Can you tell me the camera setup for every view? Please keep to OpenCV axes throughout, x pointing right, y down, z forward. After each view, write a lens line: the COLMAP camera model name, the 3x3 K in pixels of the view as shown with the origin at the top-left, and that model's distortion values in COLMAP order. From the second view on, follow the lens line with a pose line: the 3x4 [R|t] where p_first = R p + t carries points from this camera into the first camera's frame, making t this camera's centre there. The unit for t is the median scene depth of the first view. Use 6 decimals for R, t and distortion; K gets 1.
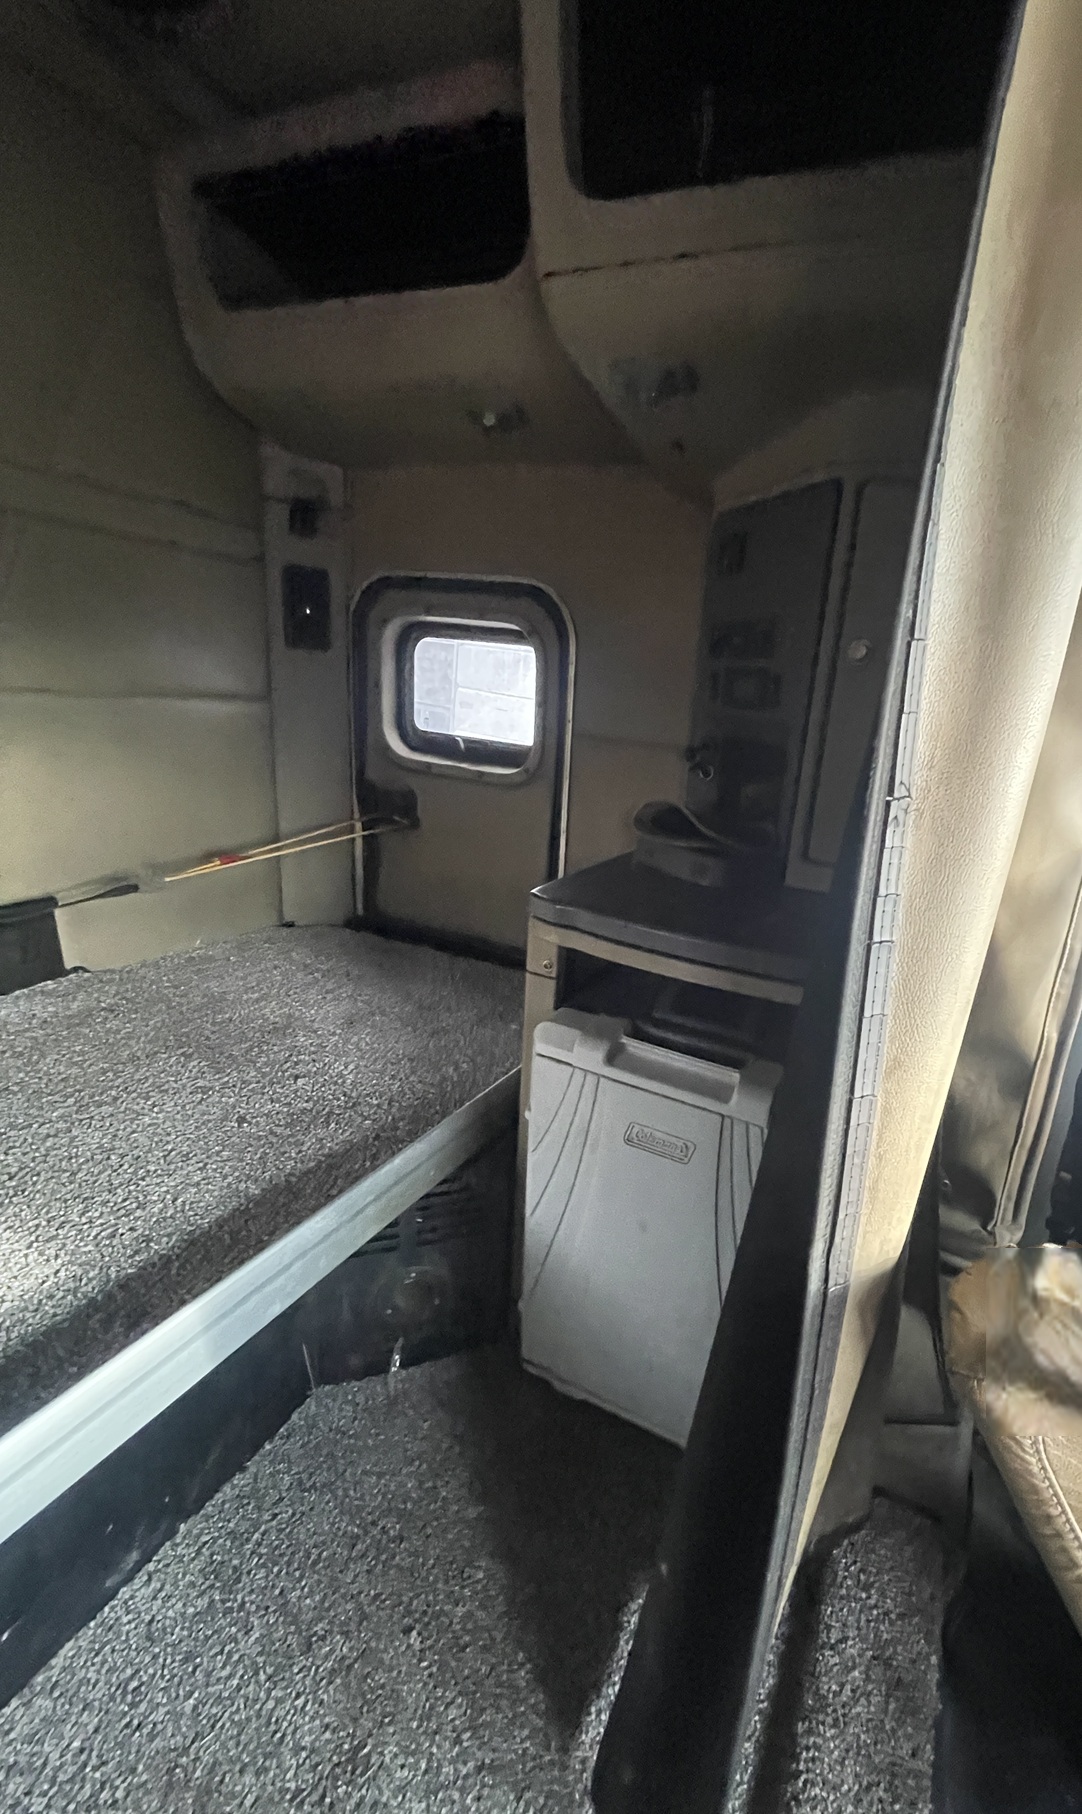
lens RADIAL K [[734.3, 0, 596.3], [0, 734.3, 851.5], [0, 0, 1]] dist [-0.016915, 0.003942]
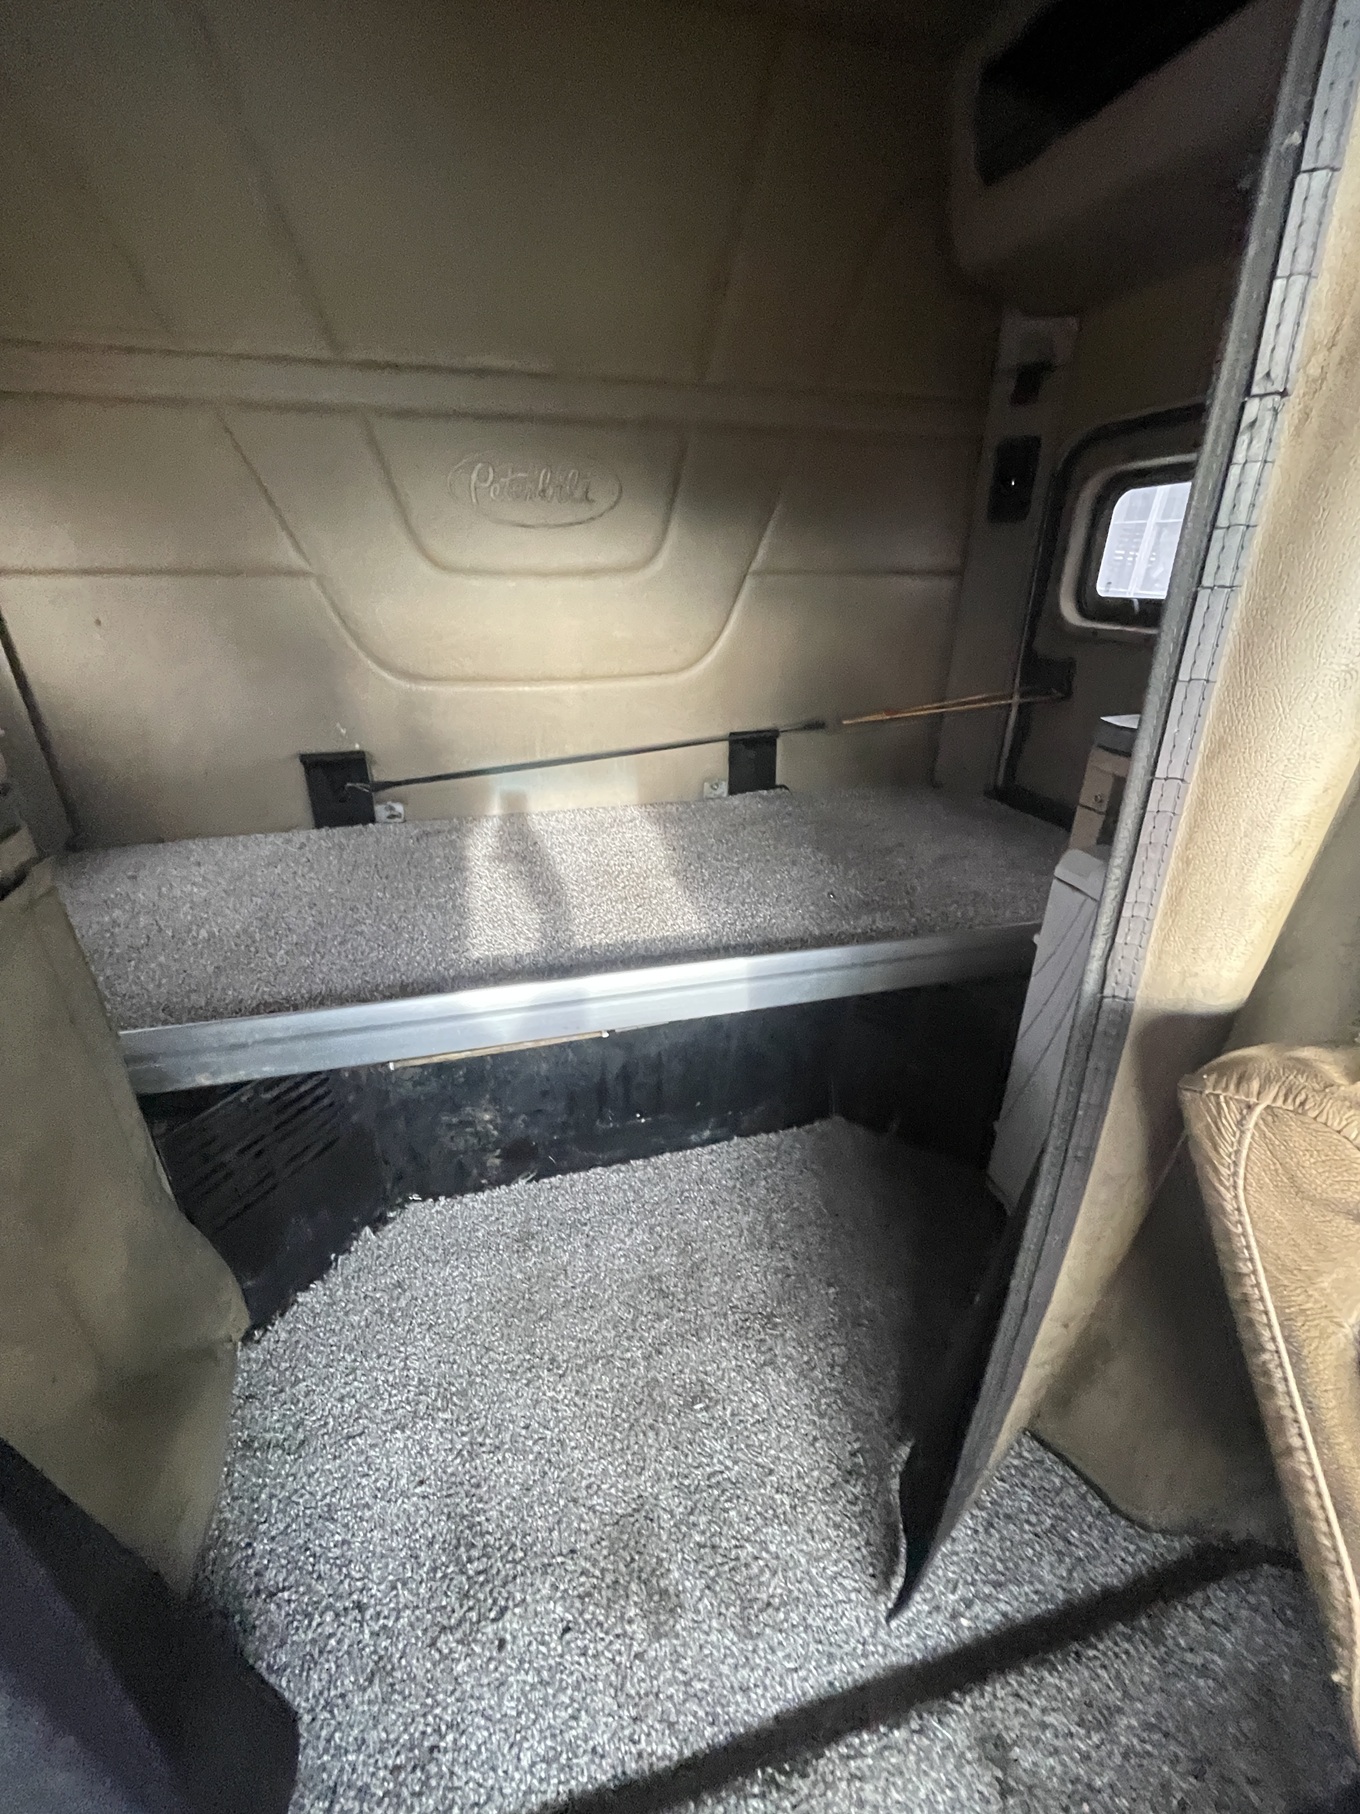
lens RADIAL K [[728.4, 0, 680.0], [0, 728.4, 907.0], [0, 0, 1]] dist [0.003562, 0.000483]
pose [[0.600939, 0.240475, -0.762262, 0.297289], [-0.162759, 0.970503, 0.177857, 0.172826], [0.782548, 0.017184, 0.622353, -0.020875]]
